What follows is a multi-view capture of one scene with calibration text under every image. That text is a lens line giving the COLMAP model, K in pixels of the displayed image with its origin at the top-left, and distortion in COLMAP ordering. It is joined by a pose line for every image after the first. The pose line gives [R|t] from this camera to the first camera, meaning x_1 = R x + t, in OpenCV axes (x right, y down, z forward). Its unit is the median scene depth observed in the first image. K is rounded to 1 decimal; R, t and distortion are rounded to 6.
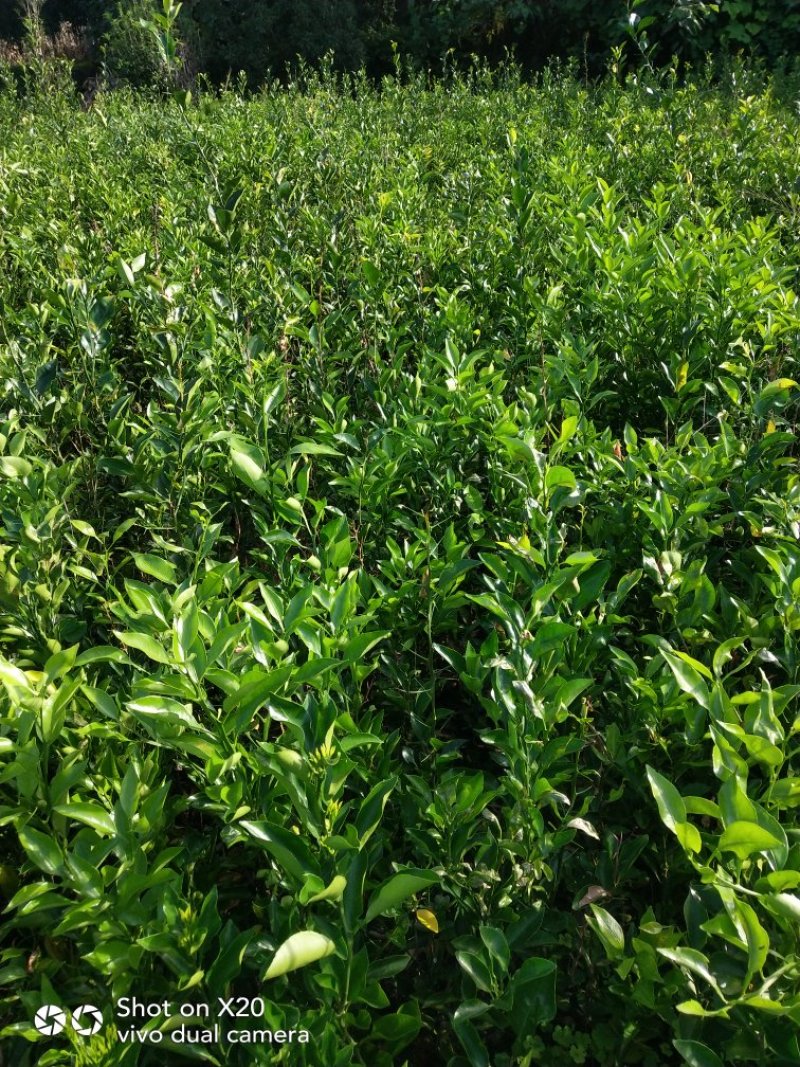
lens RADIAL K [[798.6, 0, 405.7], [0, 798.6, 533.1], [0, 0, 1]] dist [-0.006805, 0.016070]
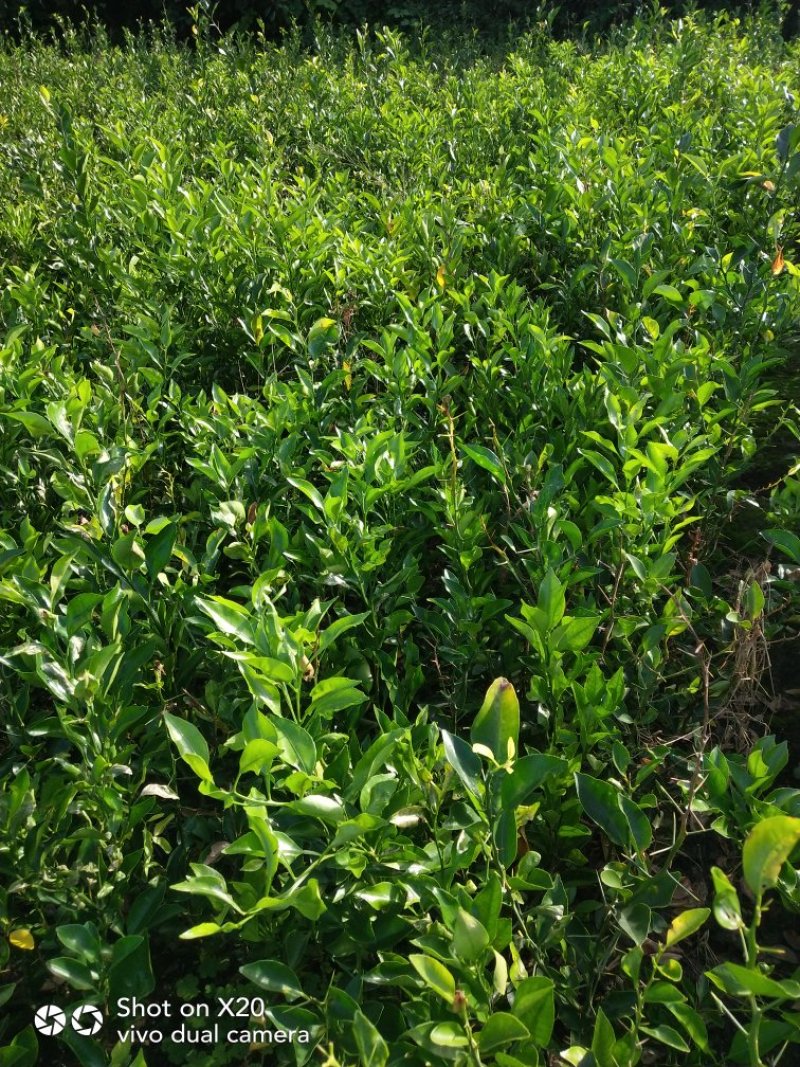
lens RADIAL K [[798.6, 0, 408.0], [0, 798.6, 531.7], [0, 0, 1]] dist [-0.006805, 0.016070]
pose [[0.915246, -0.203815, 0.347542, 0.113785], [0.193343, 0.978979, 0.064952, 0.025421], [-0.353474, 0.007748, 0.935412, -0.015515]]
